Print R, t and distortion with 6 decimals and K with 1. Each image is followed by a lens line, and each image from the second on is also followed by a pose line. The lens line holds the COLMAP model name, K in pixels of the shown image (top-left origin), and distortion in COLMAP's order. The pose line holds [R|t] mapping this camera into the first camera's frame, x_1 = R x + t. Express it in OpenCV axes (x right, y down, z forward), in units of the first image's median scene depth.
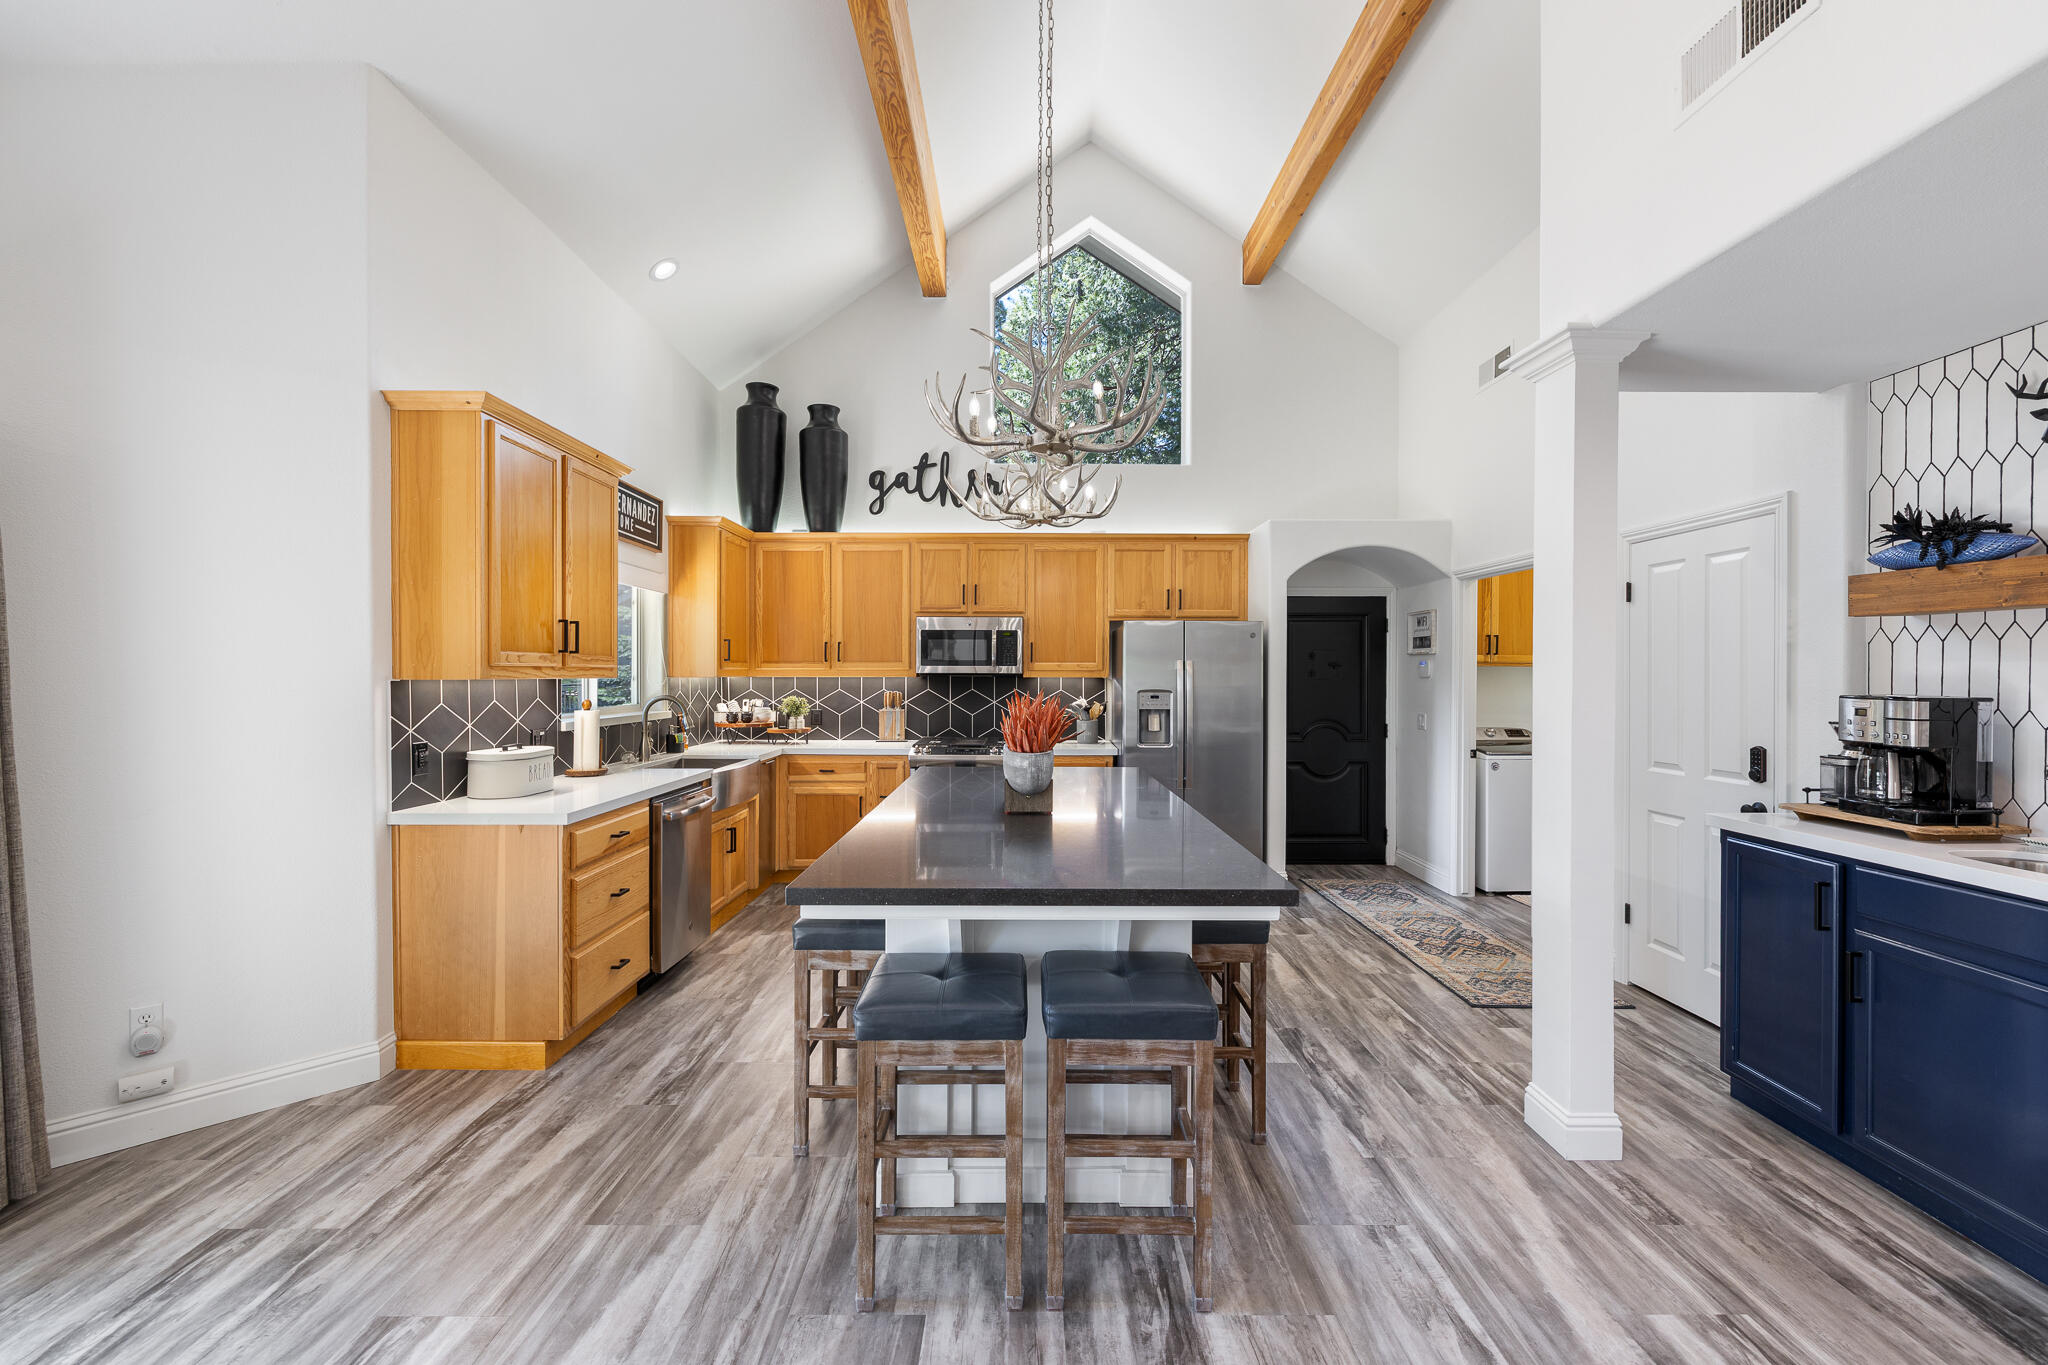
lens RADIAL K [[859.2, 0, 1027.2], [0, 859.2, 675.5], [0, 0, 1]] dist [0.000906, 0.000122]
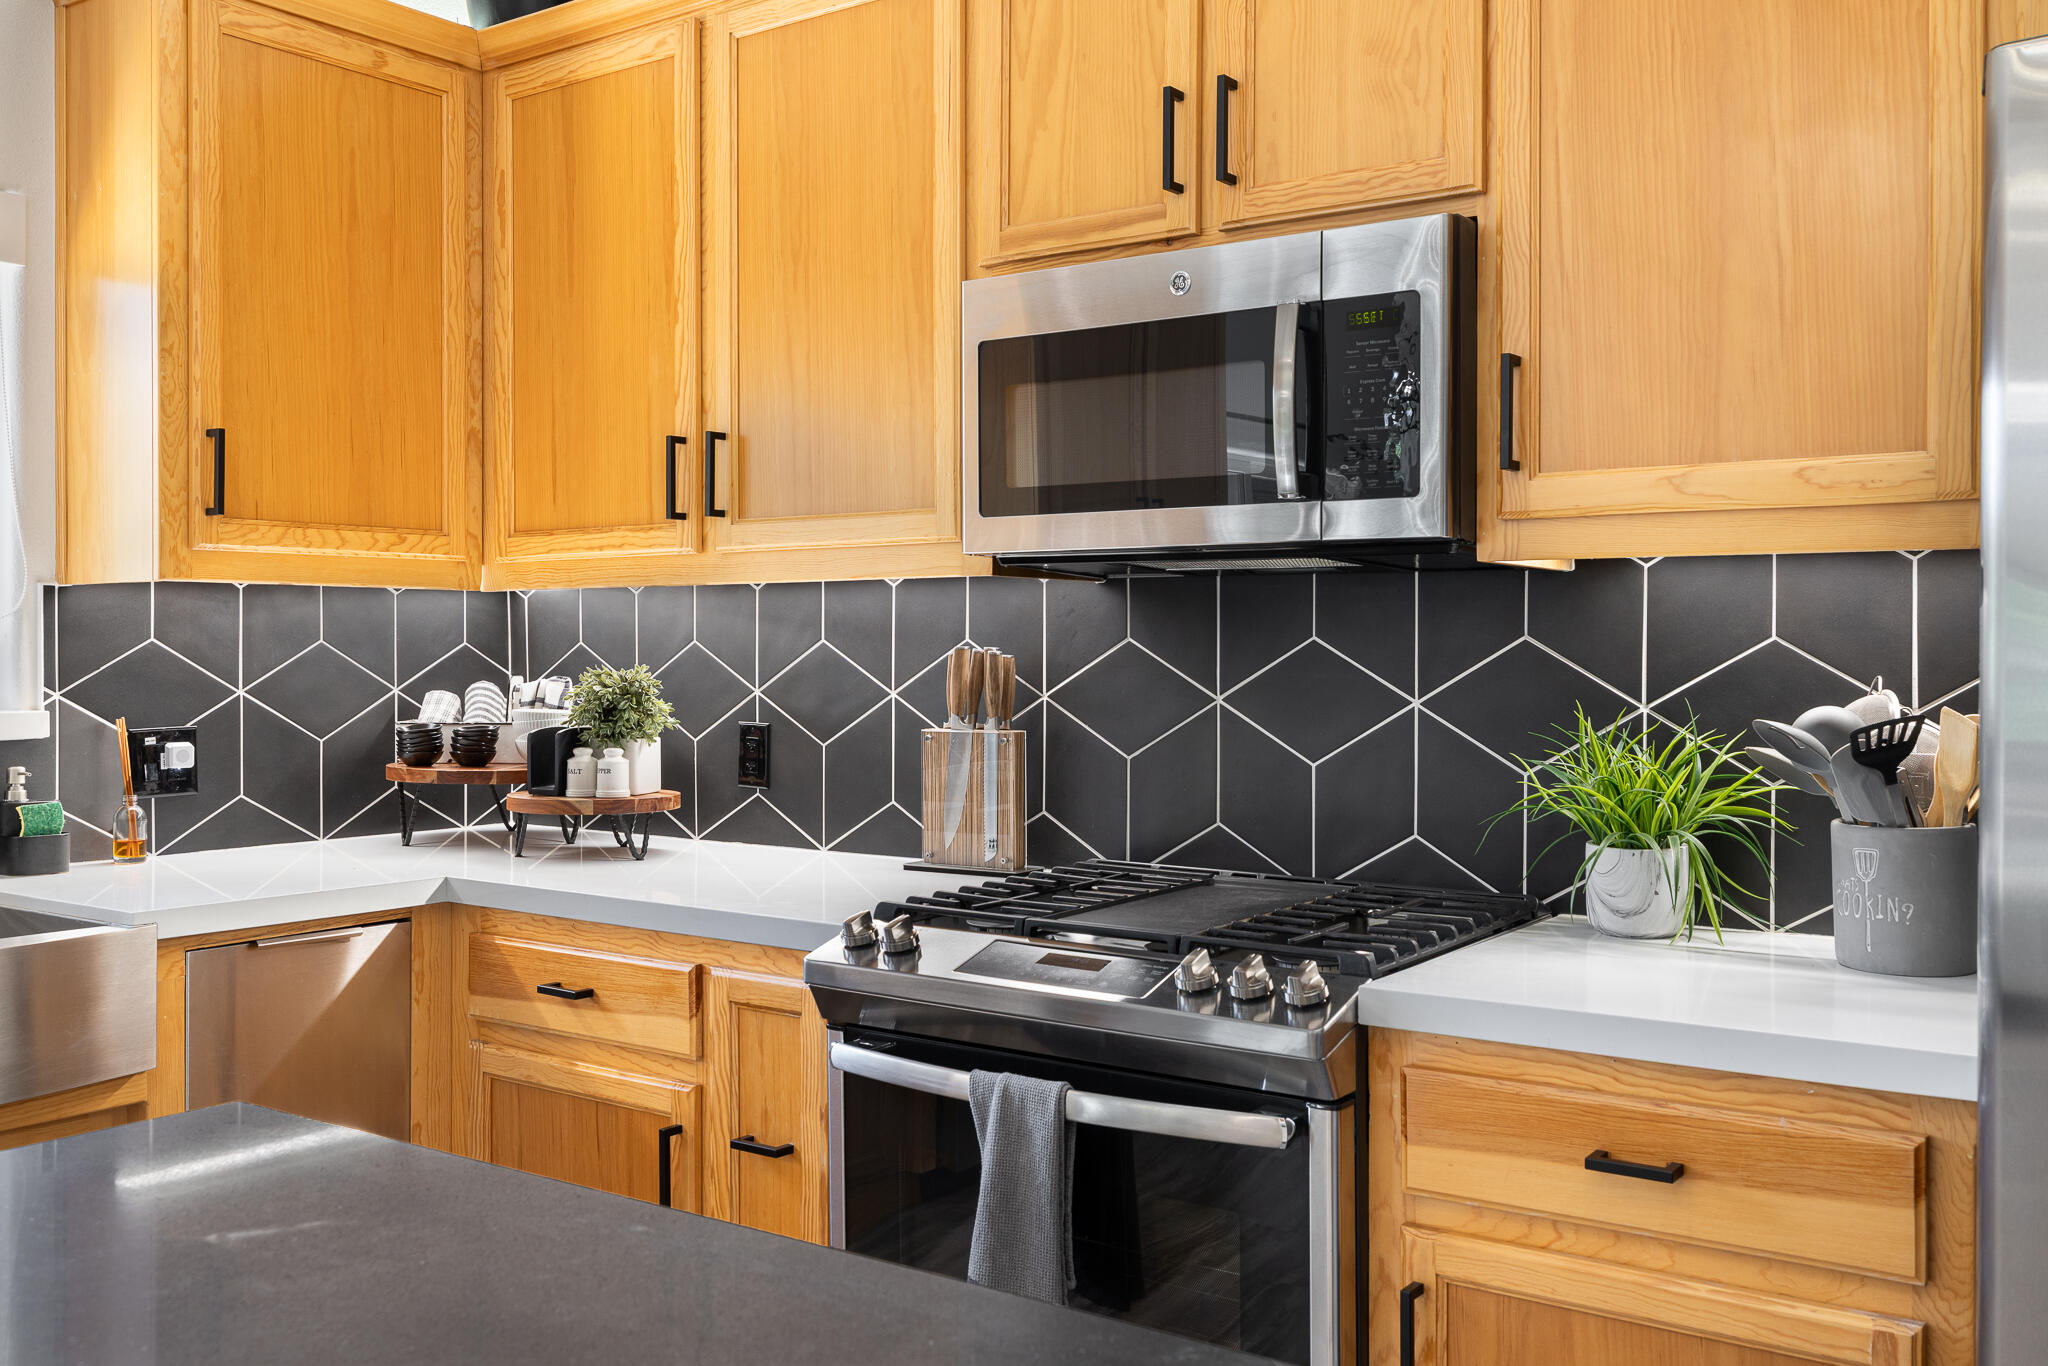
lens RADIAL K [[1852.9, 0, 1024.0], [0, 1852.9, 683.0], [0, 0, 1]] dist [0.006207, 0.004587]
pose [[0.812496, 0.008389, -0.582907, 0.145879], [0.000284, 0.999891, 0.014786, 0.021861], [0.582967, -0.012179, 0.812404, 0.659467]]
